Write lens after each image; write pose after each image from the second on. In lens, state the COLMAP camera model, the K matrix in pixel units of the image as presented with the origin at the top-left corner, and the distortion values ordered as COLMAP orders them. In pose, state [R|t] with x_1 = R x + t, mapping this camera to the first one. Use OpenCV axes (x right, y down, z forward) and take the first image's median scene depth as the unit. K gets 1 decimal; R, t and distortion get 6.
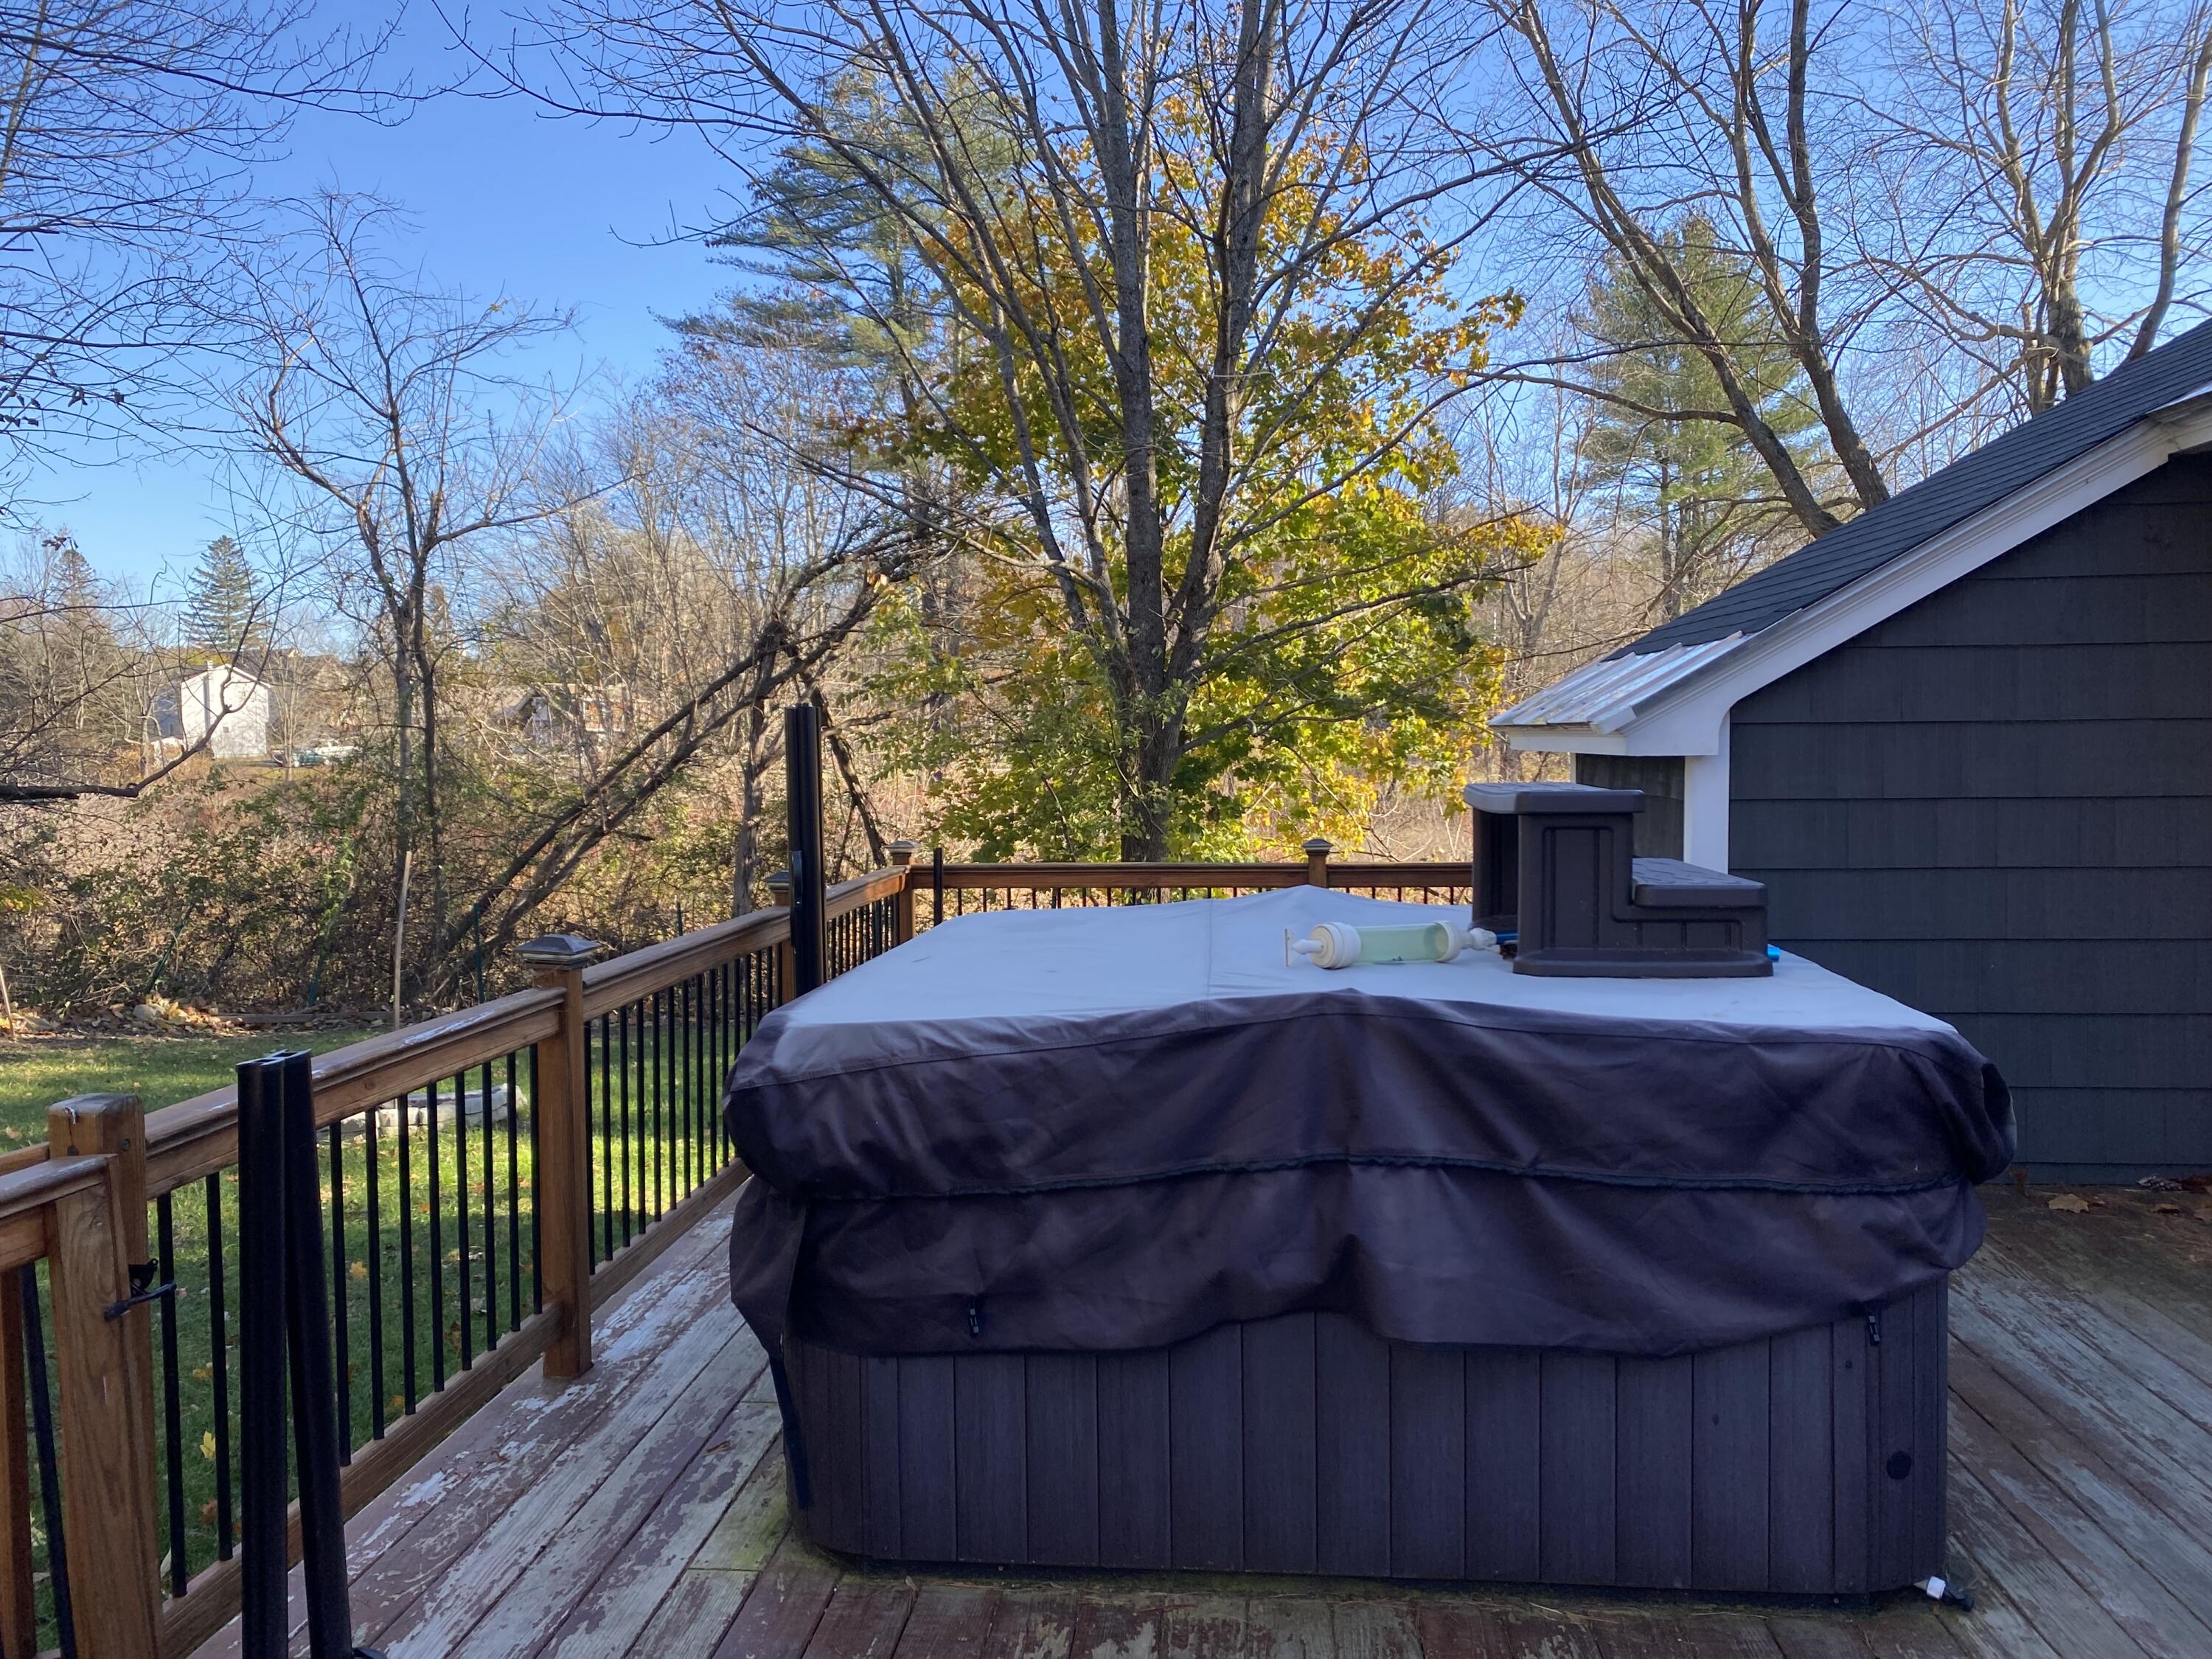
lens RADIAL K [[1653.2, 0, 1095.2], [0, 1653.2, 834.5], [0, 0, 1]] dist [-0.005802, 0.008146]
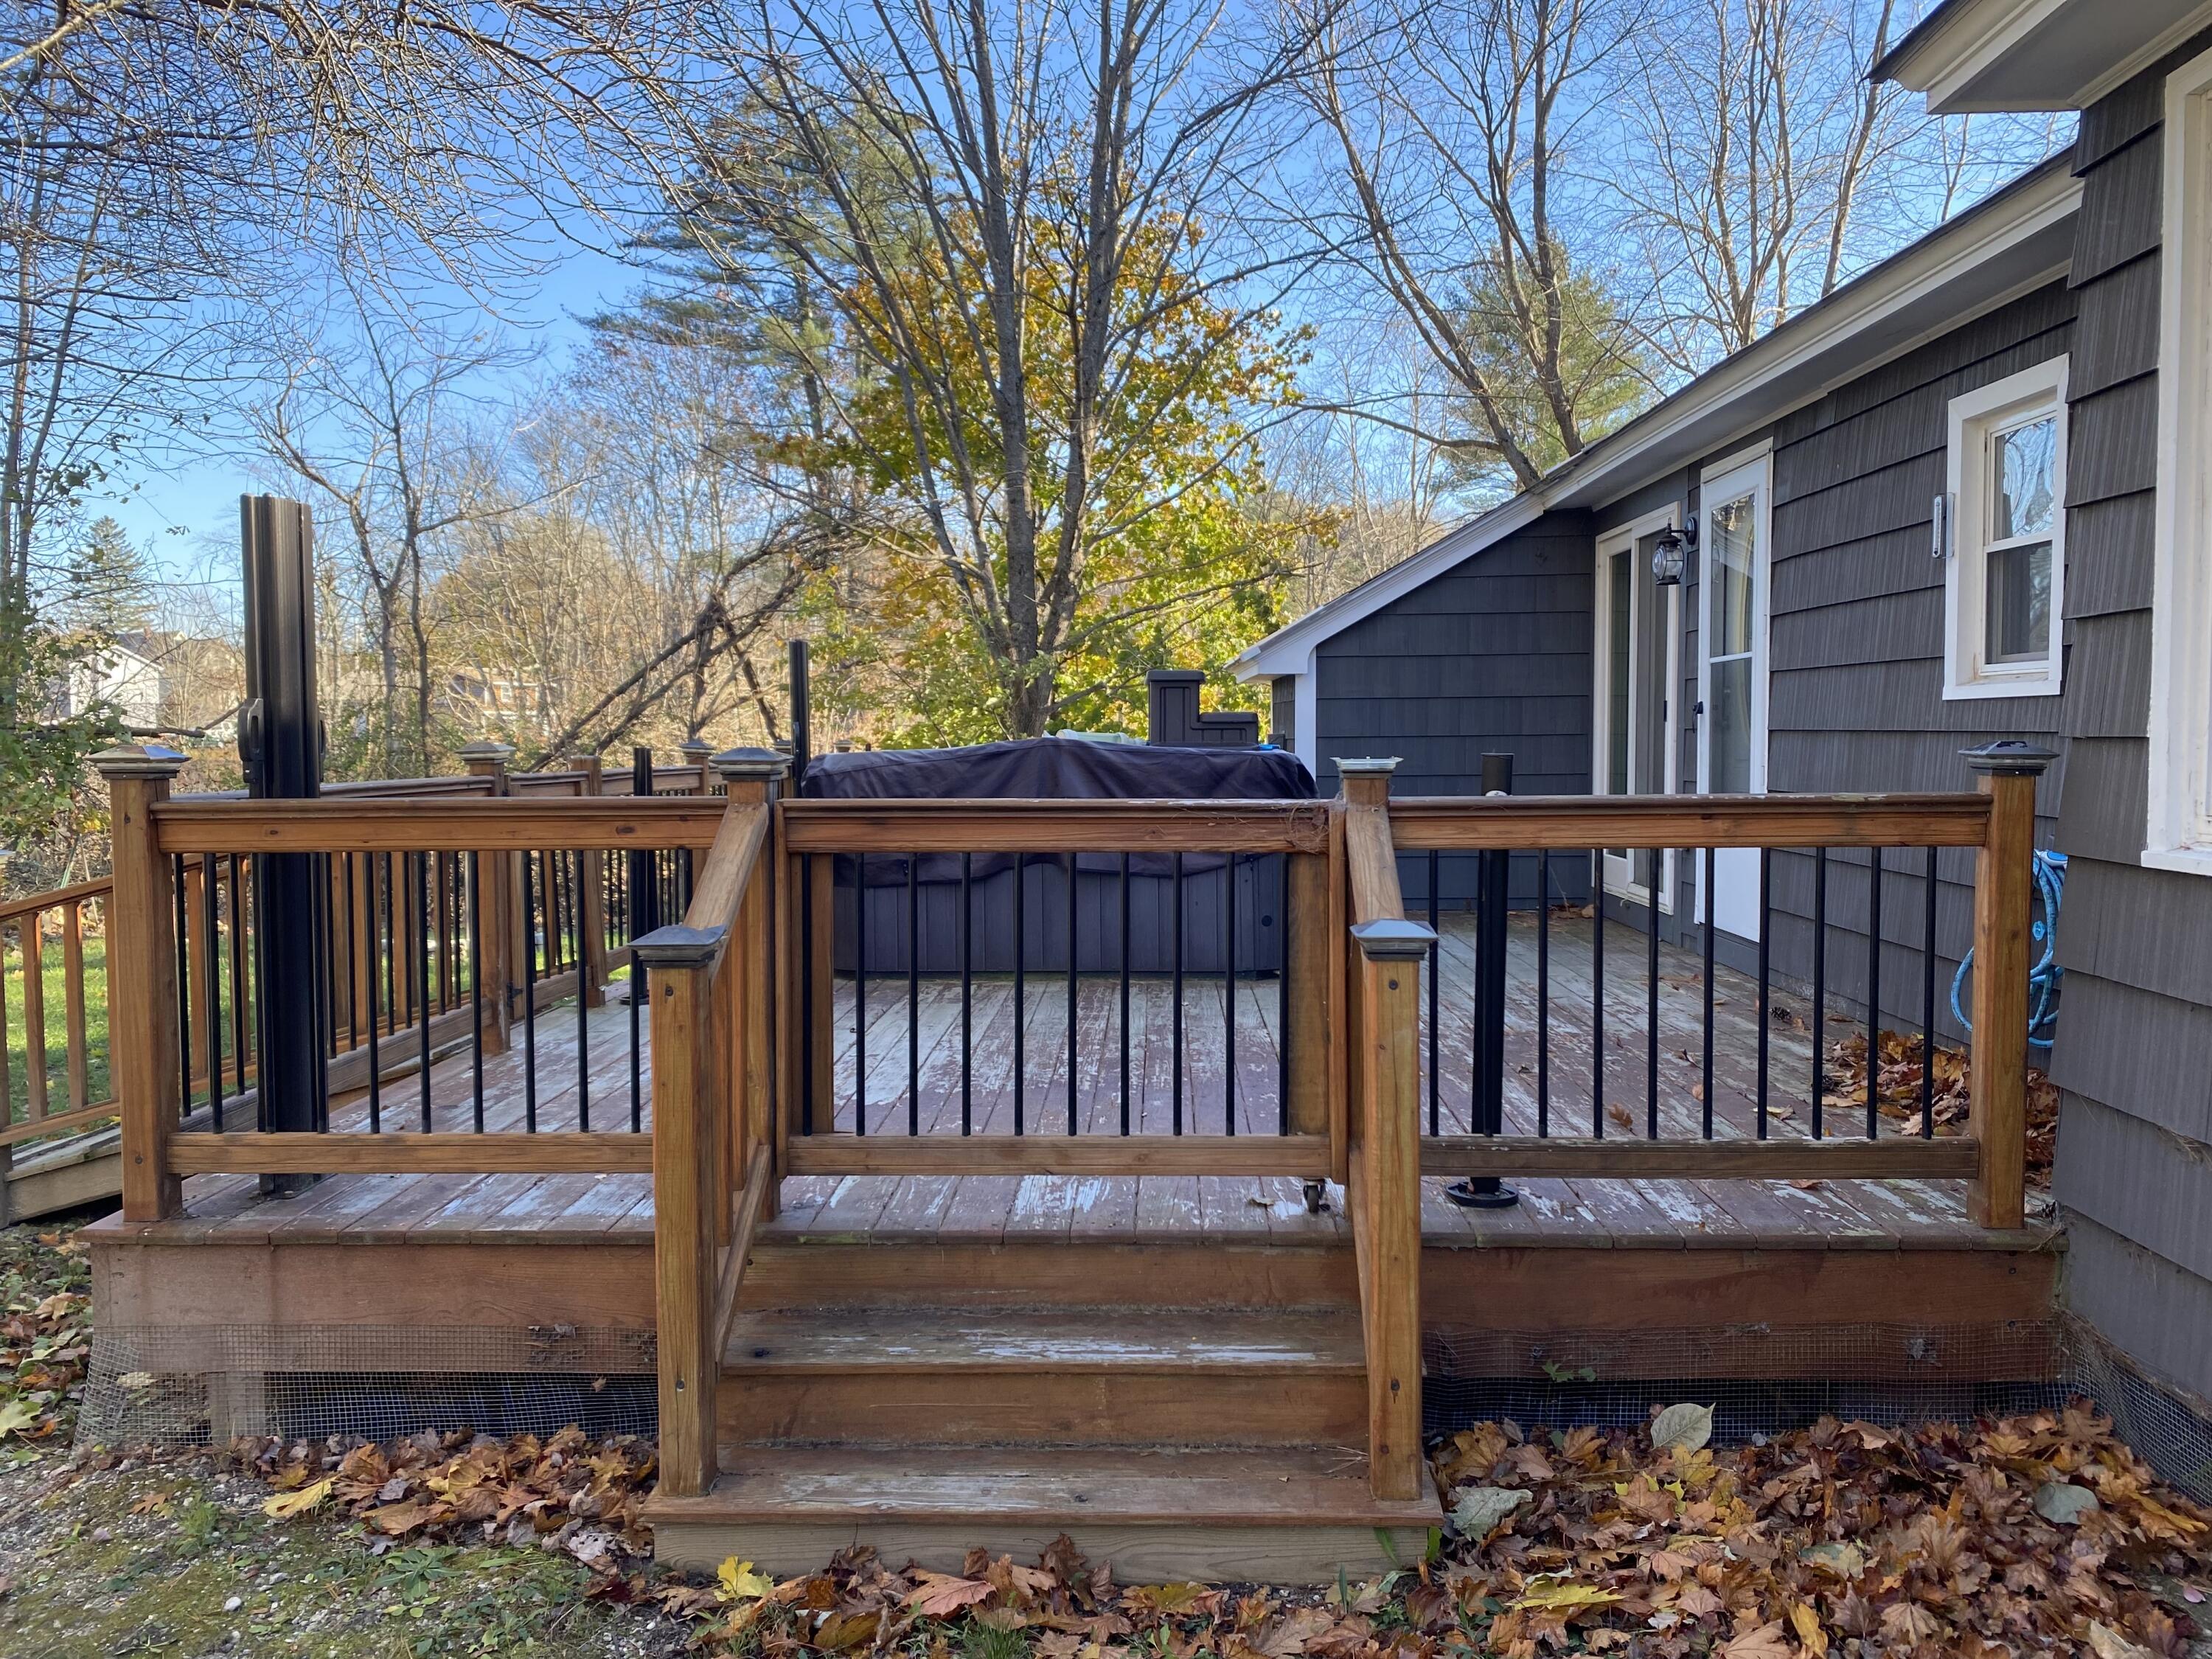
lens RADIAL K [[1653.2, 0, 1124.7], [0, 1653.2, 821.0], [0, 0, 1]] dist [-0.005802, 0.008146]
pose [[0.996941, -0.001456, 0.078151, 0.009808], [0.001640, 0.999996, -0.002289, 0.032928], [-0.078147, 0.002410, 0.996939, -0.219273]]
